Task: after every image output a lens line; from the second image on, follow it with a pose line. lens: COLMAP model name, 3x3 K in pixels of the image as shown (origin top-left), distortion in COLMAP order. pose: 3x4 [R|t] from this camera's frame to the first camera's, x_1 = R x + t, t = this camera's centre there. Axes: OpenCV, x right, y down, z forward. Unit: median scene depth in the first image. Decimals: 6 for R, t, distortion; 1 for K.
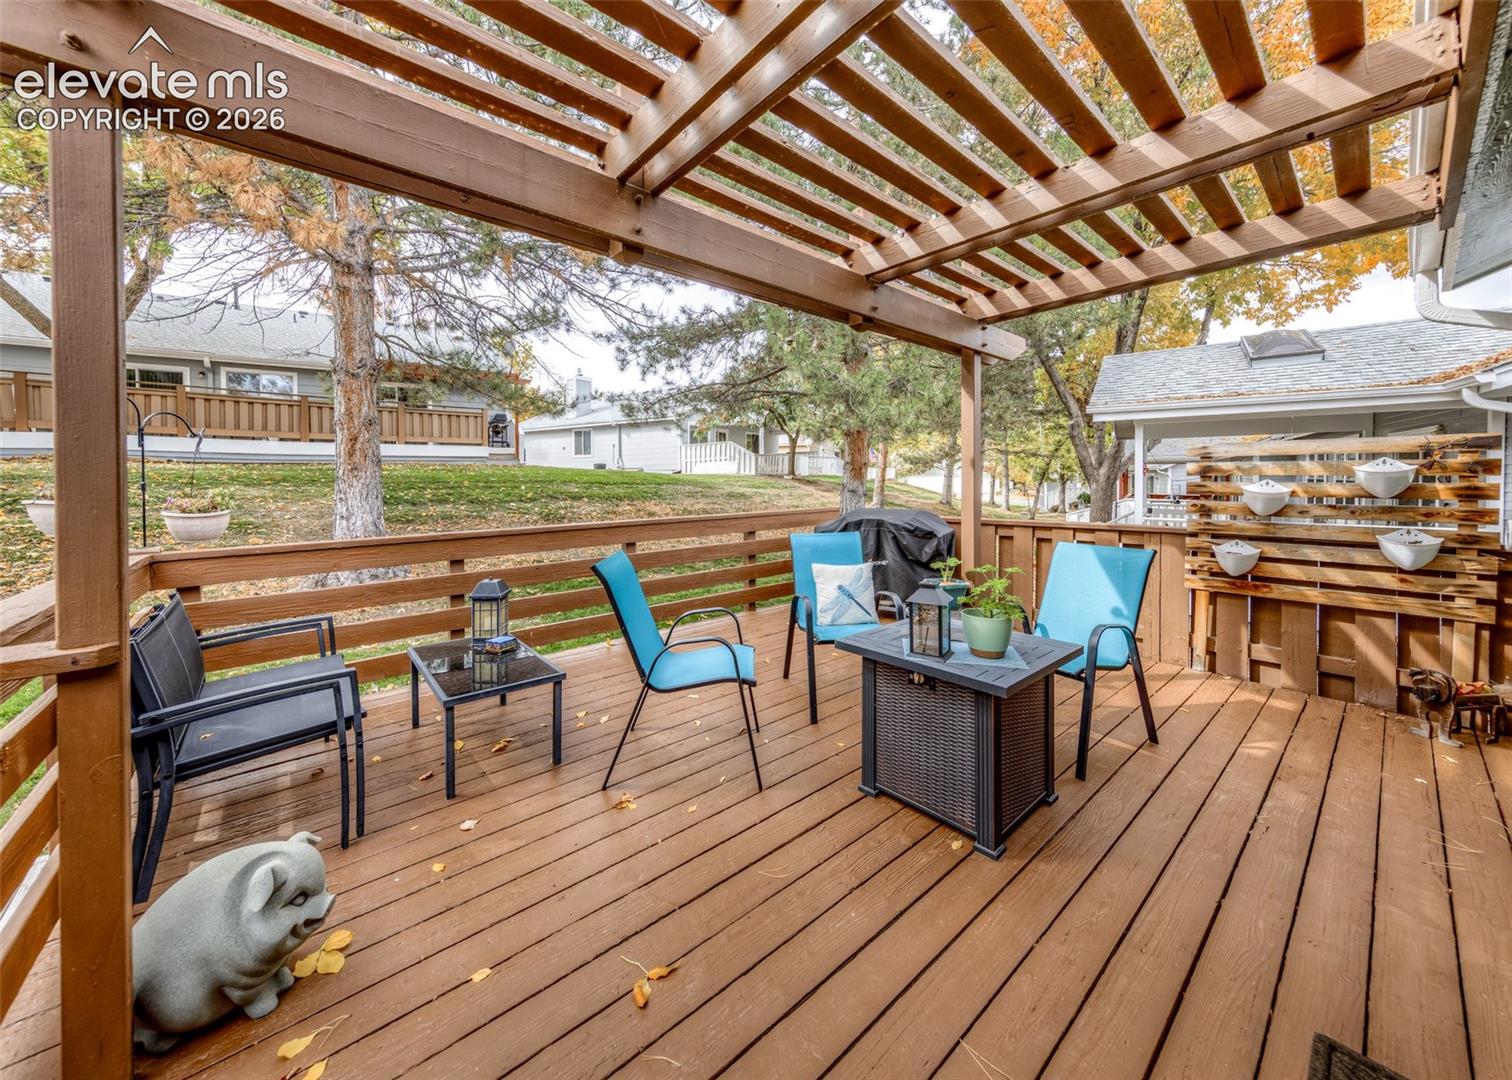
lens RADIAL K [[542.1, 0, 756.0], [0, 542.1, 540.0], [0, 0, 1]] dist [-0.000903, -0.000069]
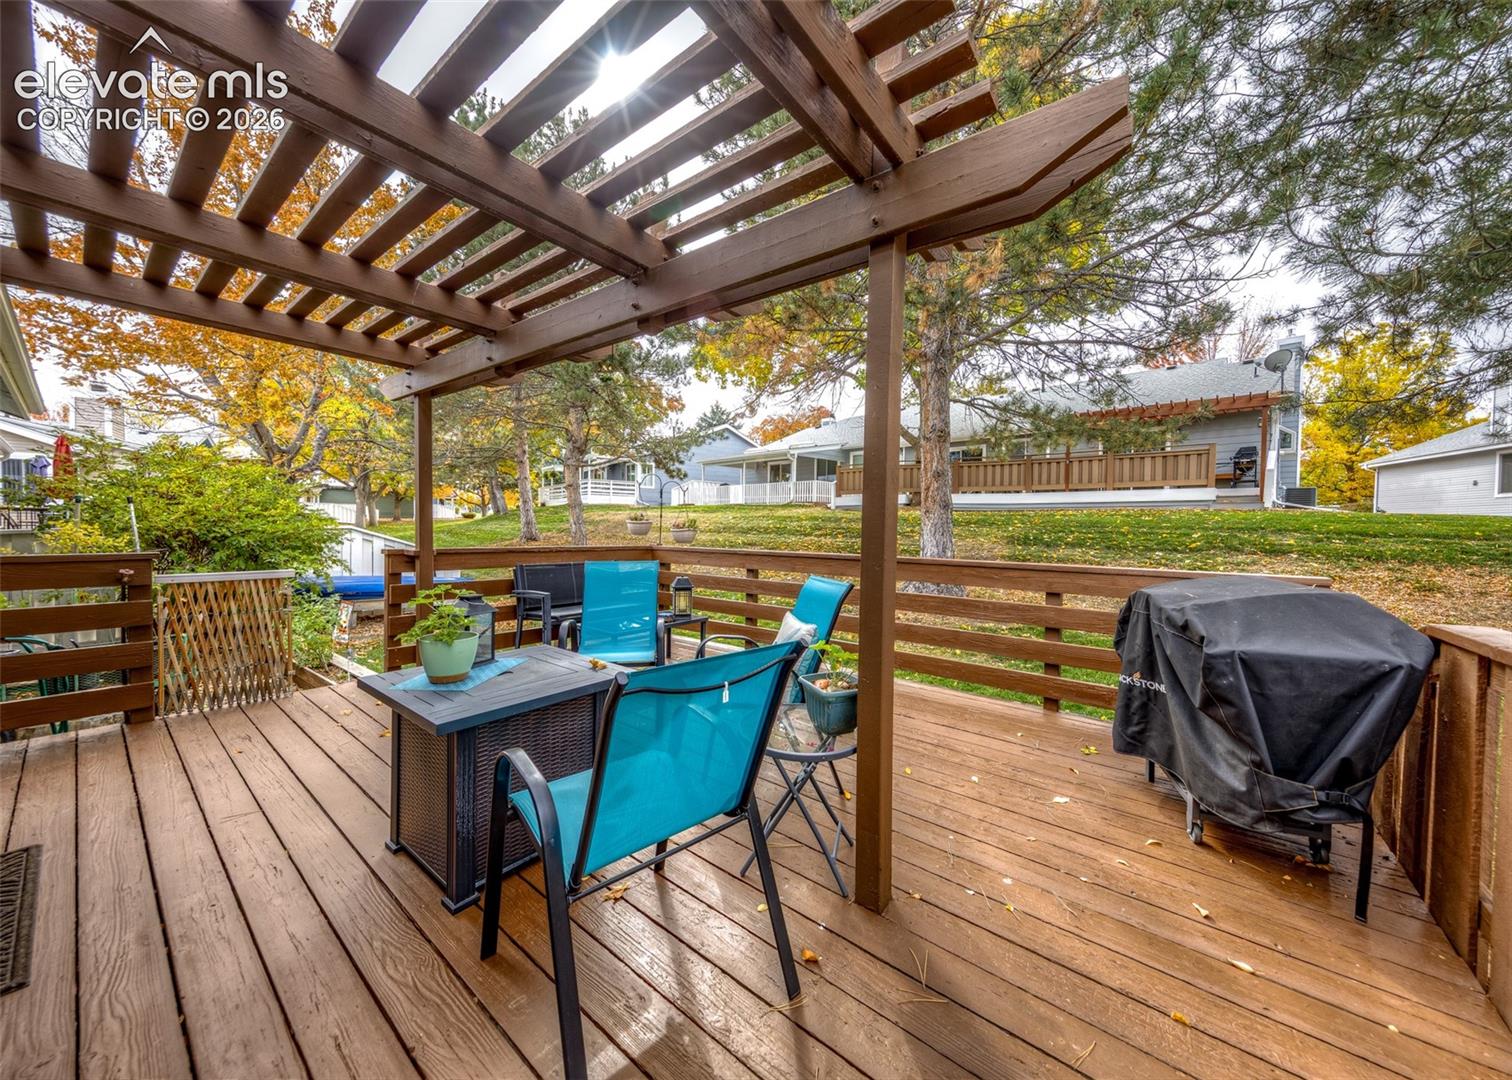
lens RADIAL K [[542.1, 0, 756.0], [0, 542.1, 540.0], [0, 0, 1]] dist [-0.000903, -0.000069]
pose [[0.193624, 0.043369, -0.980117, 0.238529], [-0.127272, 0.991691, 0.018739, -0.021544], [0.972786, 0.121113, 0.197535, 0.181367]]
